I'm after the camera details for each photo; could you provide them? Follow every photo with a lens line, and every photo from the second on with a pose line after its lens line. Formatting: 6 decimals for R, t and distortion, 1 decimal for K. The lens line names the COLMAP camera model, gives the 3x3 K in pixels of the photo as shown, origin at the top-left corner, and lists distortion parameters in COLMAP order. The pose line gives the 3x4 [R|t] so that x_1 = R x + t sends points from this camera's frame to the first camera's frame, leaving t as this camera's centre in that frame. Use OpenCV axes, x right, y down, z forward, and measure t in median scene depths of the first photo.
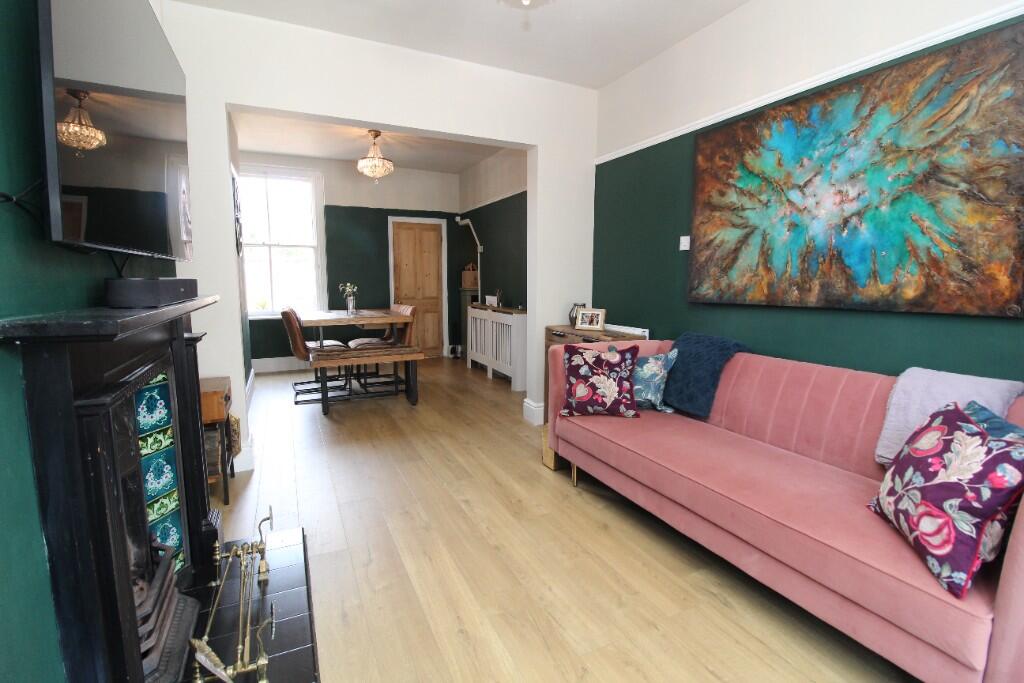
lens RADIAL K [[477.0, 0, 511.3], [0, 477.0, 340.8], [0, 0, 1]] dist [-0.024877, -0.000342]
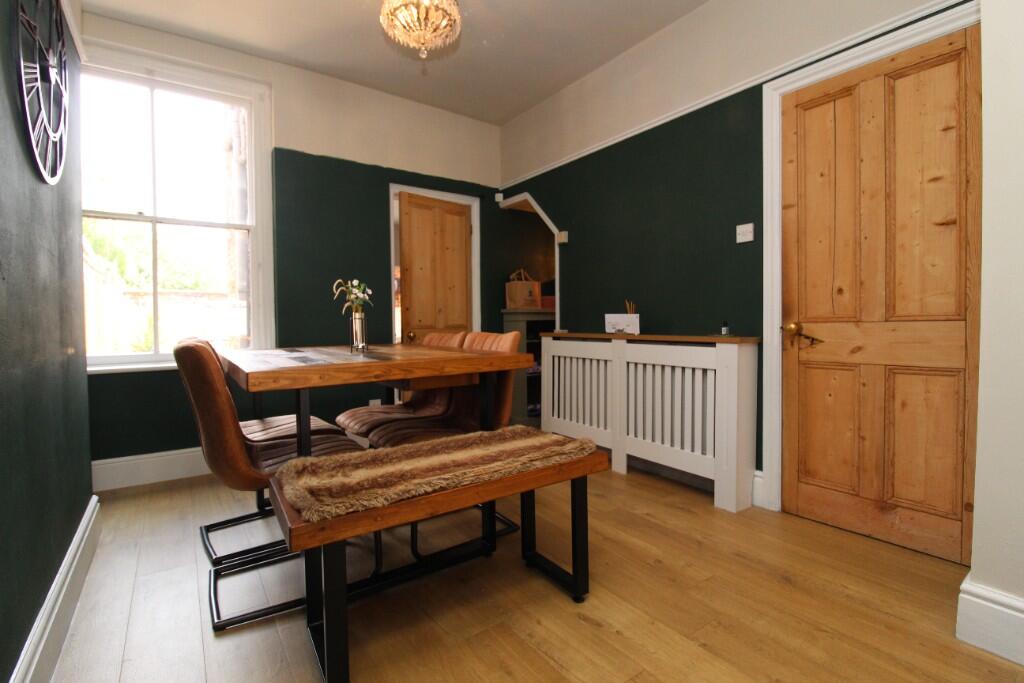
lens RADIAL K [[477.0, 0, 514.1], [0, 477.0, 336.7], [0, 0, 1]] dist [-0.024877, -0.000342]
pose [[0.984667, -0.016769, 0.173635, -0.223348], [0.033684, 0.994913, -0.094937, -0.021371], [-0.171160, 0.099330, 0.980223, 0.459508]]
